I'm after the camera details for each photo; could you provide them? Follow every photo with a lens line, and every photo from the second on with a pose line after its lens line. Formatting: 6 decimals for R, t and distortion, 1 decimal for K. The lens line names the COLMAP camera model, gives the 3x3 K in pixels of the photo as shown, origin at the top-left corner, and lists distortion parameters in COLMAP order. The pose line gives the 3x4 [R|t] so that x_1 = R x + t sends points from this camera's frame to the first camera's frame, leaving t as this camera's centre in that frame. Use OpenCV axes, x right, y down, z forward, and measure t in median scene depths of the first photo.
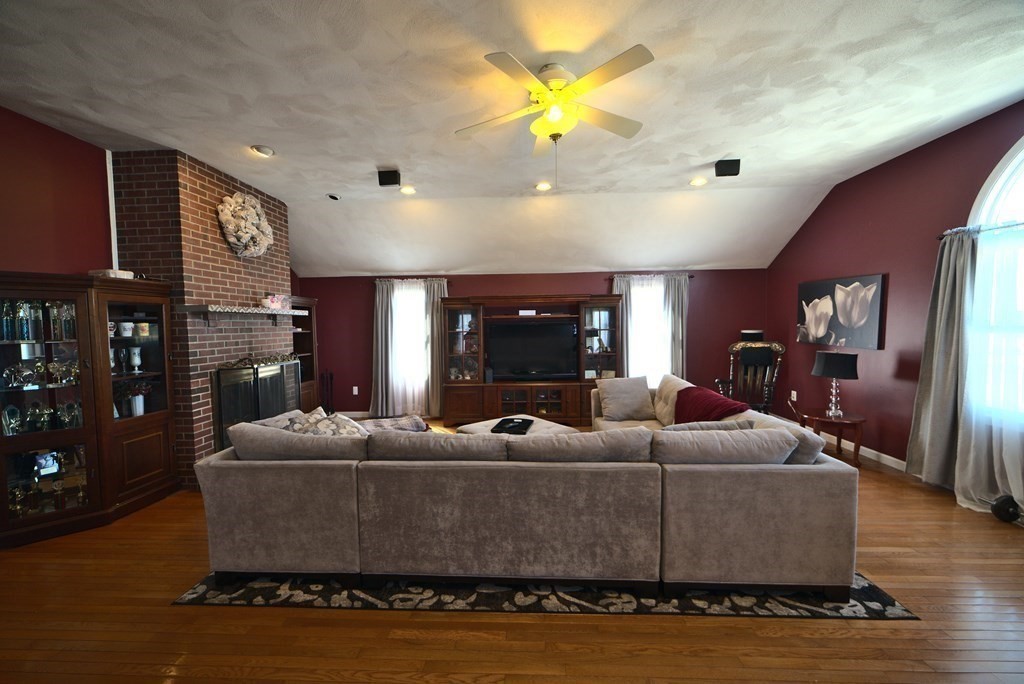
lens RADIAL K [[388.1, 0, 514.2], [0, 388.1, 345.5], [0, 0, 1]] dist [-0.000874, -0.000061]
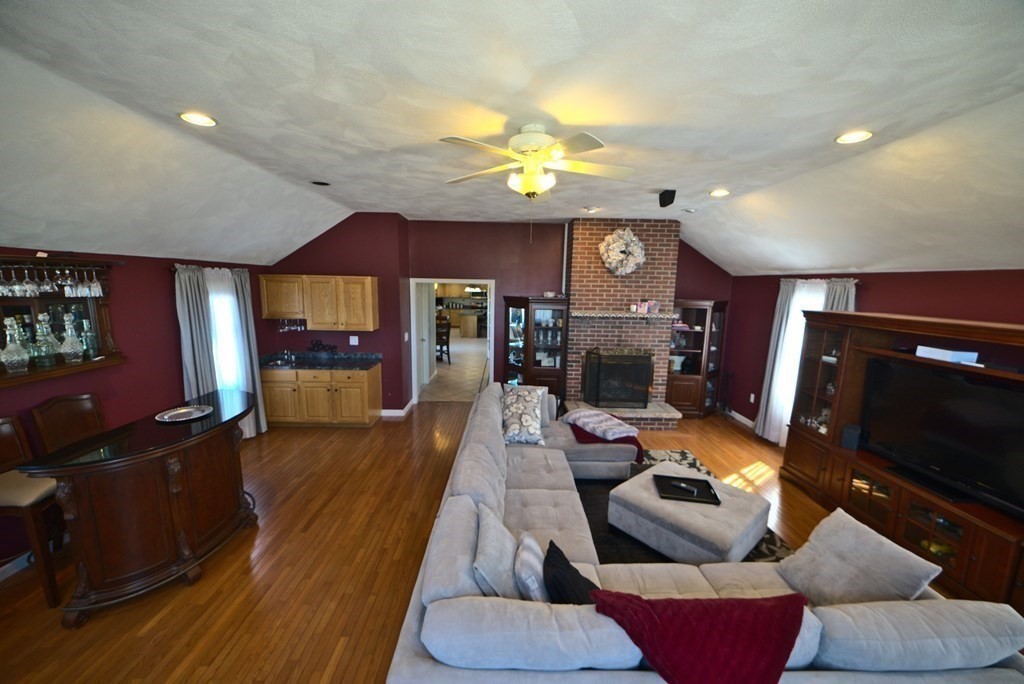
lens RADIAL K [[391.0, 0, 512.5], [0, 391.0, 344.0], [0, 0, 1]] dist [0.013645, -0.000101]
pose [[0.057290, 0.173345, -0.983193, 0.763074], [-0.076271, 0.982693, 0.168812, -0.209372], [0.995440, 0.065318, 0.069520, 0.580342]]
